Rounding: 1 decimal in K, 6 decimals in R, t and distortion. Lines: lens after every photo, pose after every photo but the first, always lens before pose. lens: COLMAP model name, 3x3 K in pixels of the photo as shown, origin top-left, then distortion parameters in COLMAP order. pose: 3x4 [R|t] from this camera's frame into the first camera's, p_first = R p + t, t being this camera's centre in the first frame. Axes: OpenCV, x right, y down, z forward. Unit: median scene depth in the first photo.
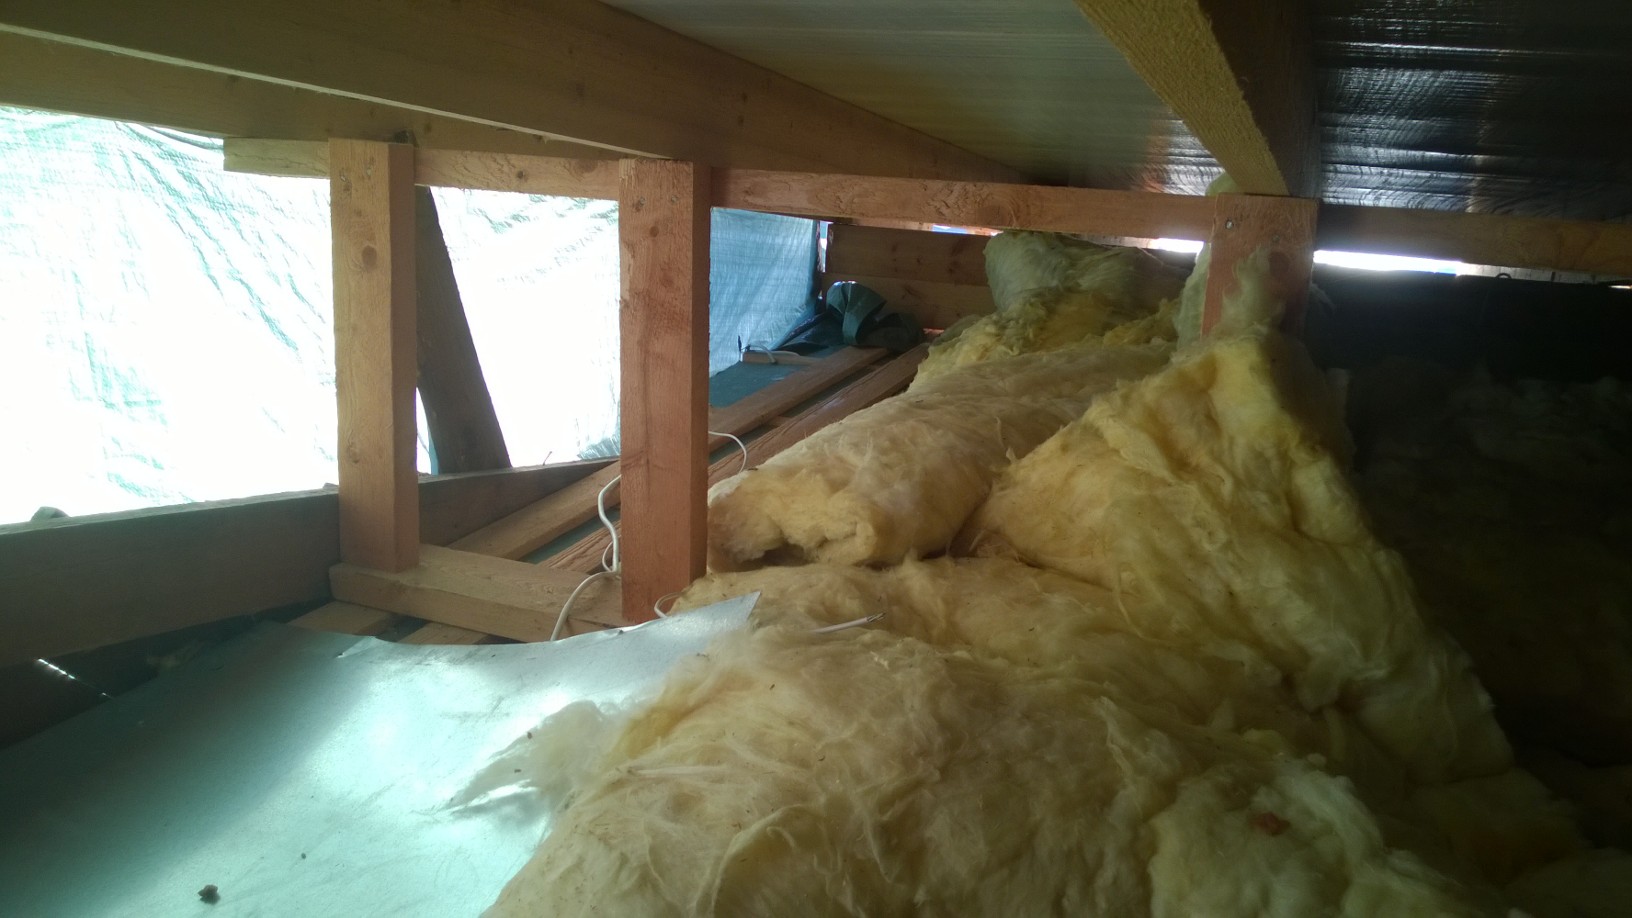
lens RADIAL K [[1205.1, 0, 816.0], [0, 1205.1, 459.0], [0, 0, 1]] dist [0.007852, -0.059852]
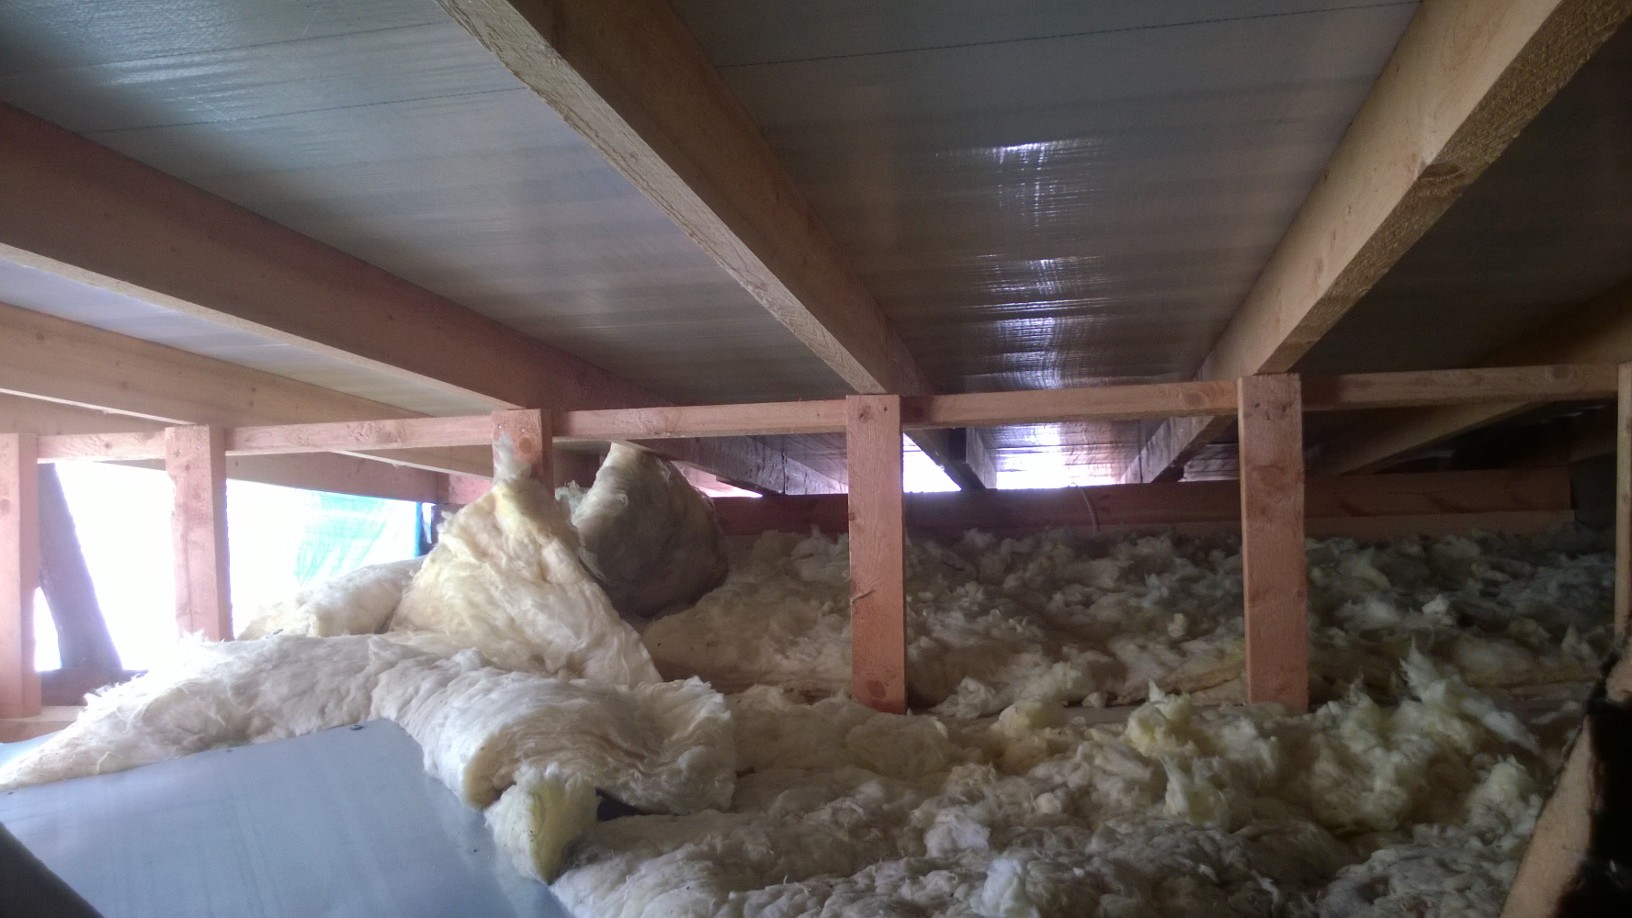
lens RADIAL K [[1205.1, 0, 816.0], [0, 1205.1, 459.0], [0, 0, 1]] dist [0.007852, -0.059852]
pose [[0.973112, -0.086207, 0.213592, 0.422981], [0.139575, 0.958370, -0.249089, 0.397208], [-0.183227, 0.272203, 0.944634, -0.867579]]
